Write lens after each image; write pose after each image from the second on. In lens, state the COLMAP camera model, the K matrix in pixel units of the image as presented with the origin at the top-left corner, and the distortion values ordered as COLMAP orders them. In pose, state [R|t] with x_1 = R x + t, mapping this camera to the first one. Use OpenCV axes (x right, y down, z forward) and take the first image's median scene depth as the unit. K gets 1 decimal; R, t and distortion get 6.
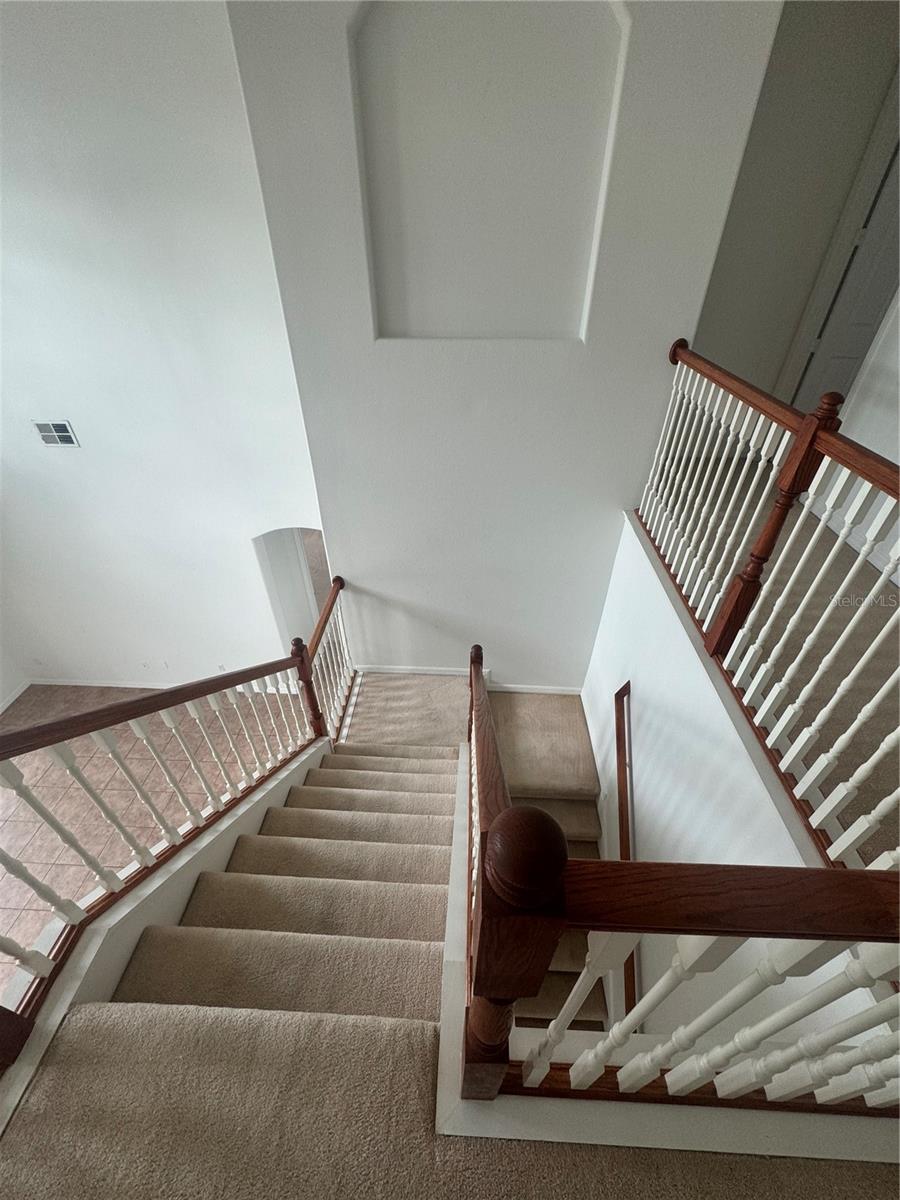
lens RADIAL K [[476.9, 0, 450.4], [0, 476.9, 596.3], [0, 0, 1]] dist [-0.000808, 0.000289]
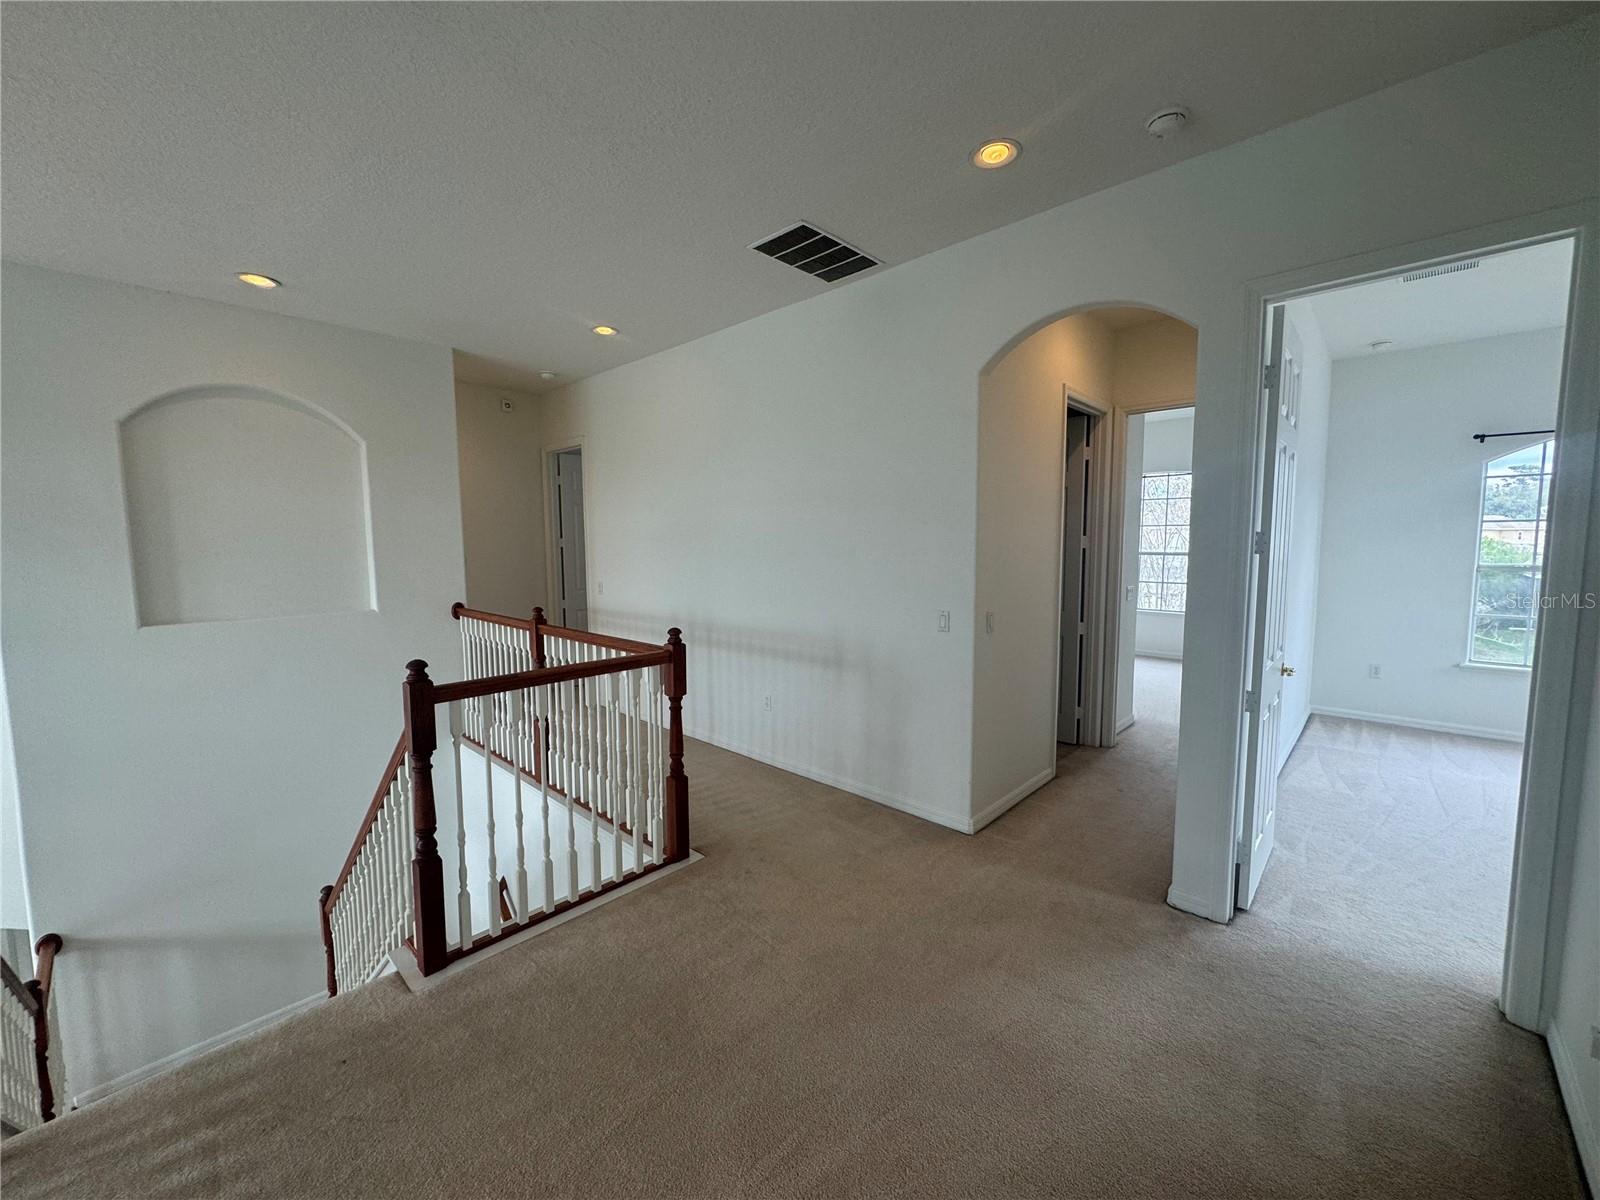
lens RADIAL K [[635.8, 0, 794.3], [0, 635.8, 595.1], [0, 0, 1]] dist [-0.000808, 0.000289]
pose [[0.653379, -0.073269, 0.753477, -0.257371], [0.462044, 0.827019, -0.320242, 0.473690], [-0.599676, 0.557379, 0.574210, -0.639789]]
